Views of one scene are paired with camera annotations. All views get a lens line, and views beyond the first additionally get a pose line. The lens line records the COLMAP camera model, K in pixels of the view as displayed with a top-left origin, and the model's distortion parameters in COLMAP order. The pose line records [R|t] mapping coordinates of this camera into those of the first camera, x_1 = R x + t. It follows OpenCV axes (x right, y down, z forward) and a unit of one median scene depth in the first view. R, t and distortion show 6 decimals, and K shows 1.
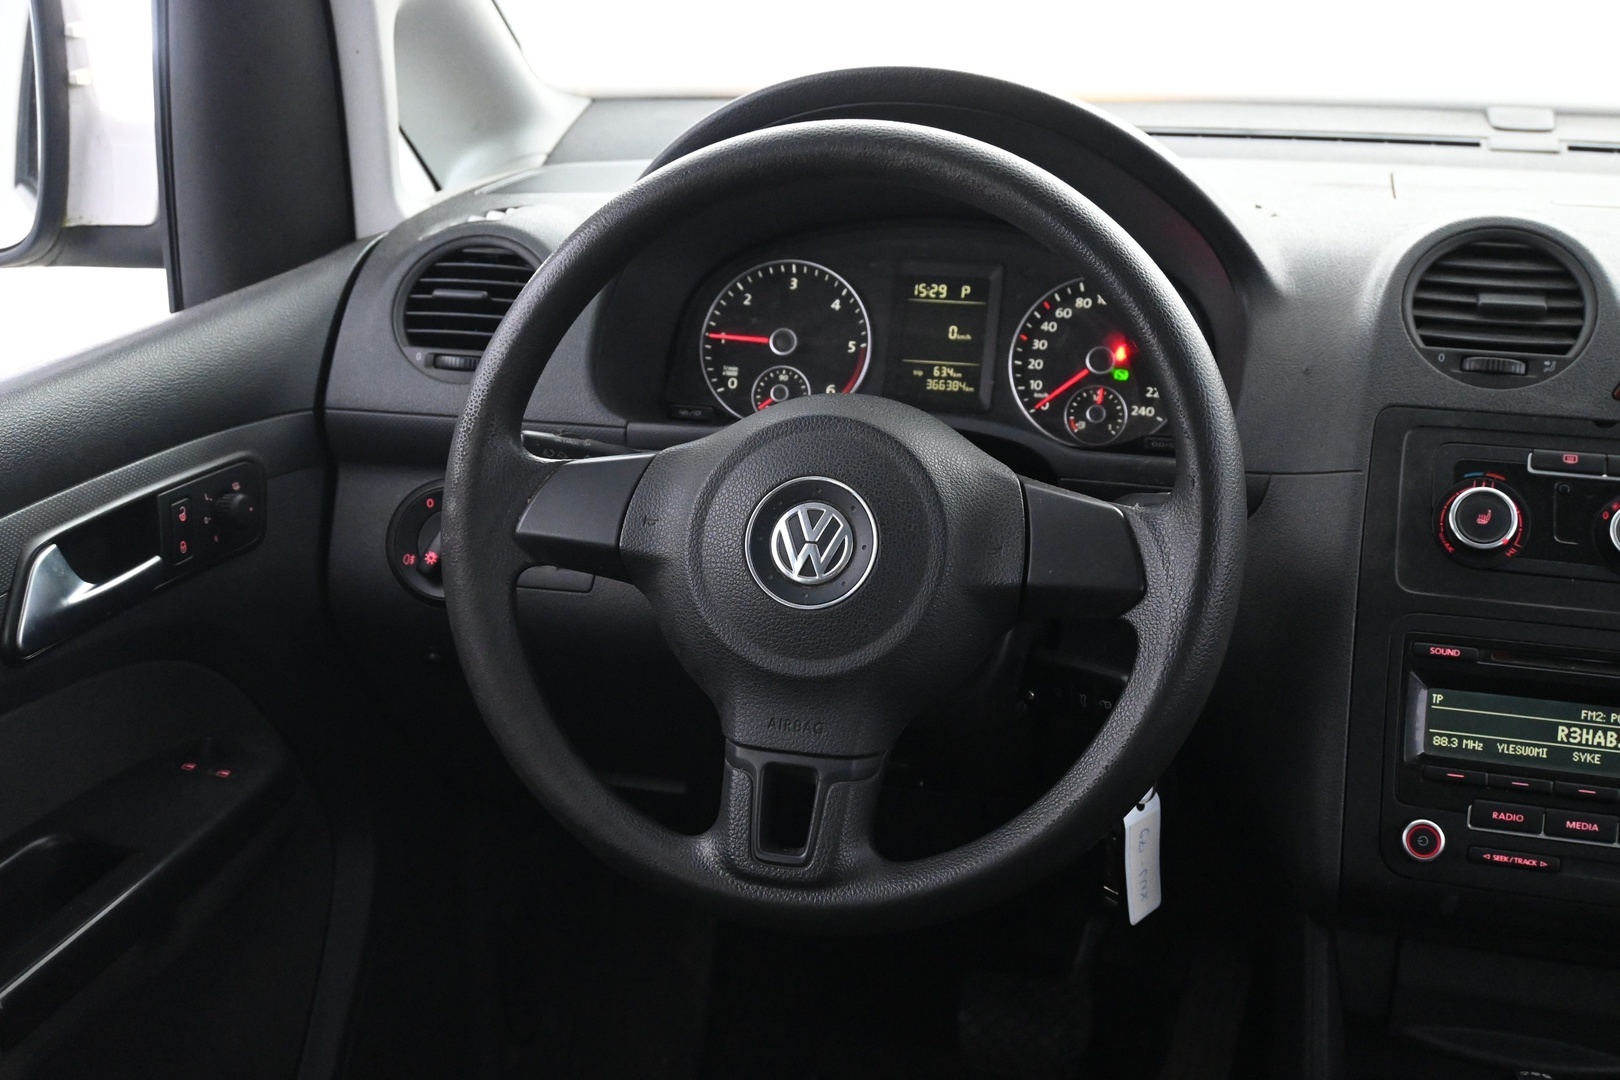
lens RADIAL K [[1840.6, 0, 799.6], [0, 1840.6, 542.8], [0, 0, 1]] dist [-0.023616, 0.000000]
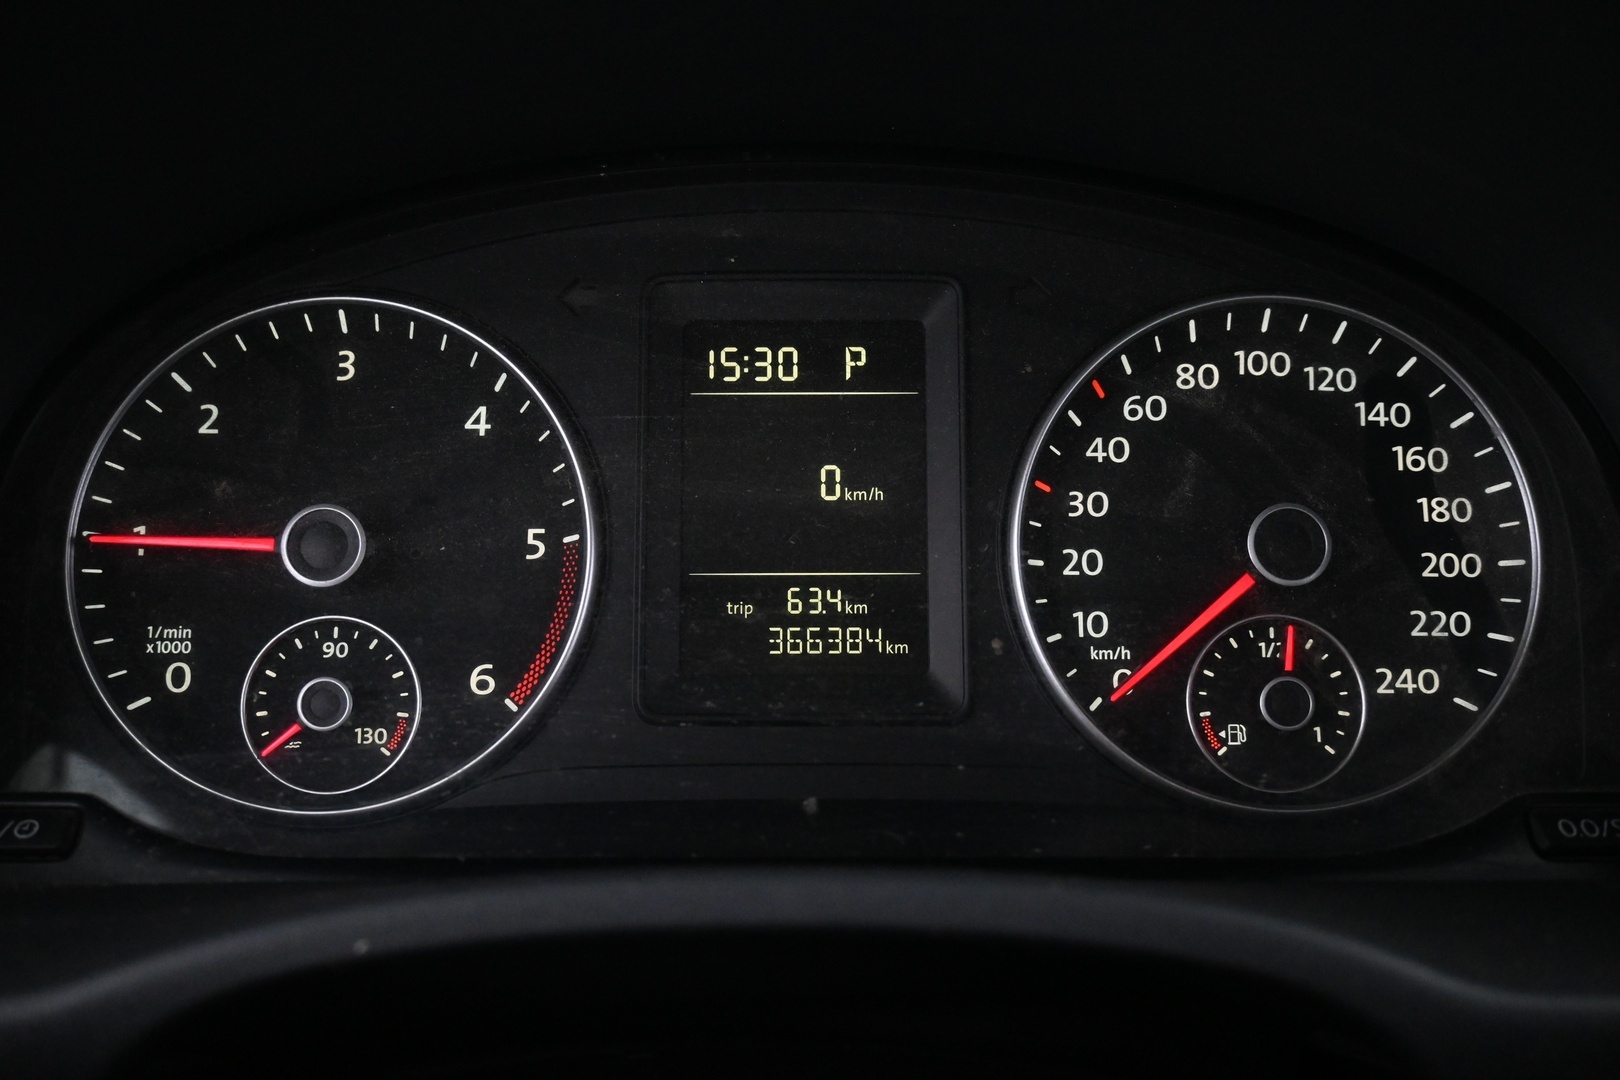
lens RADIAL K [[1634.2, 0, 807.0], [0, 1634.2, 541.3], [0, 0, 1]] dist [-0.007442, 0.000000]
pose [[0.974876, -0.078840, 0.208330, 0.015018], [0.080615, 0.996745, -0.000030, -0.106559], [-0.207649, 0.016824, 0.978059, 0.721478]]
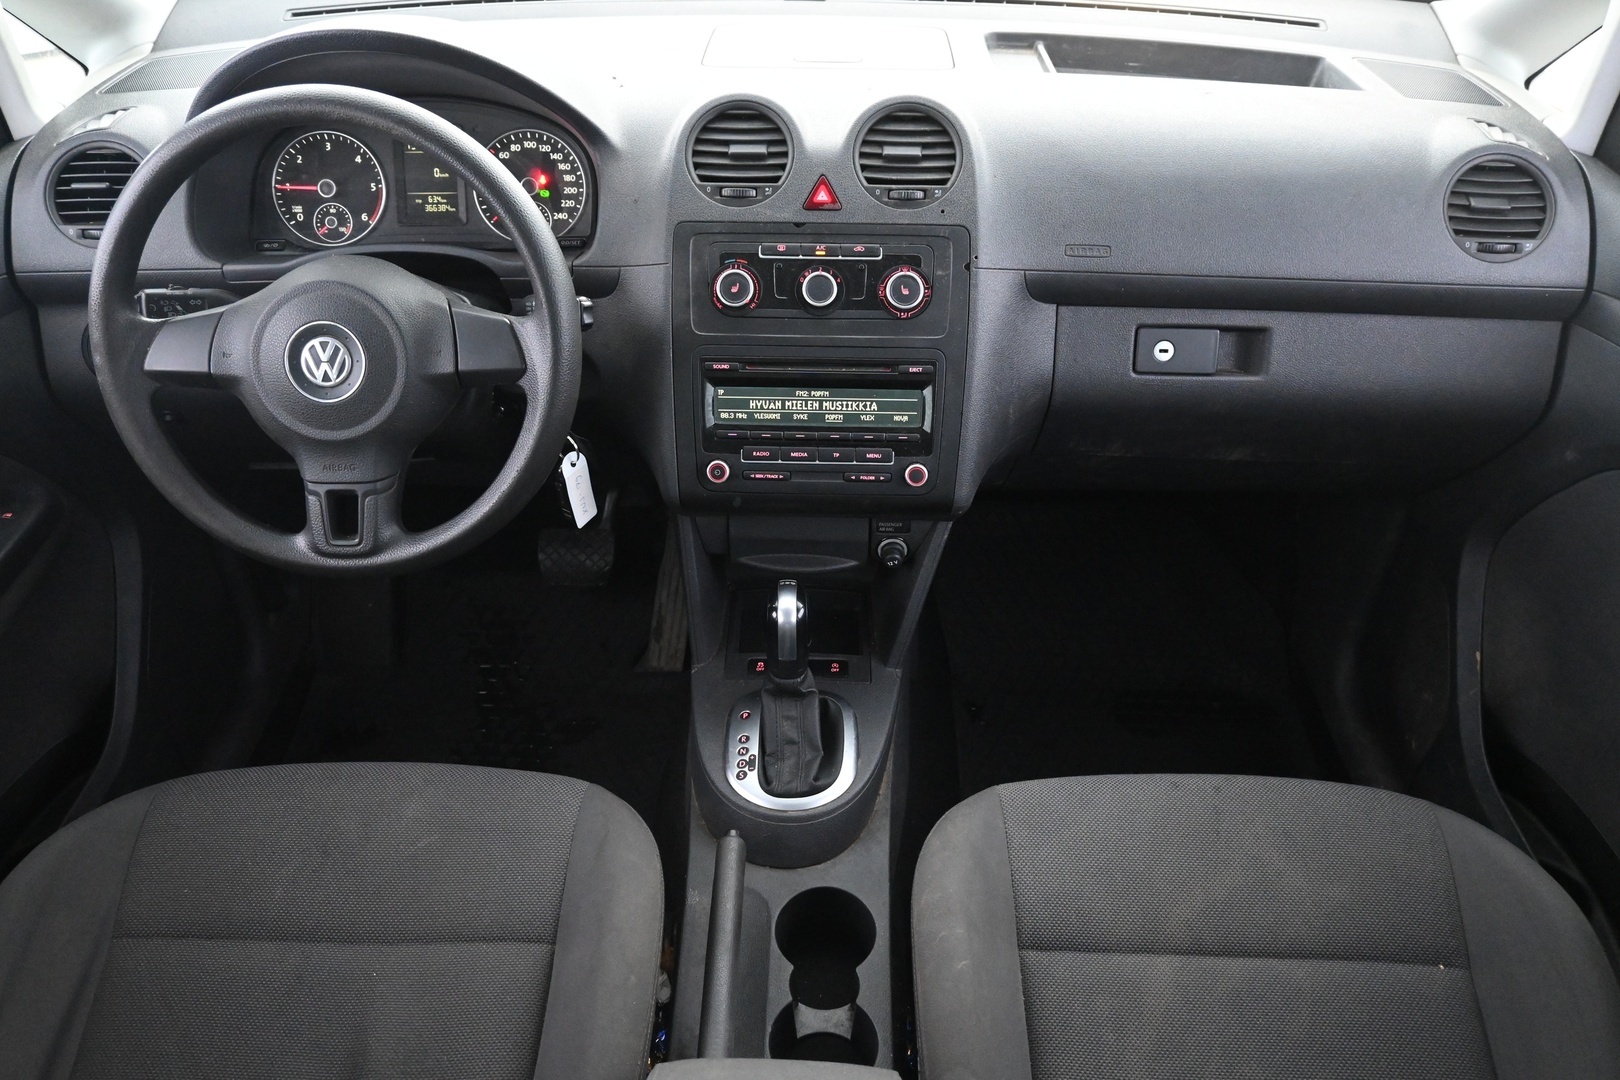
lens RADIAL K [[1208.5, 0, 816.1], [0, 1208.5, 539.9], [0, 0, 1]] dist [-0.012974, -0.006598]
pose [[0.970057, -0.150675, 0.190488, 0.159021], [0.083604, 0.943527, 0.320573, -0.124556], [-0.228033, -0.295049, 0.927872, -0.133182]]
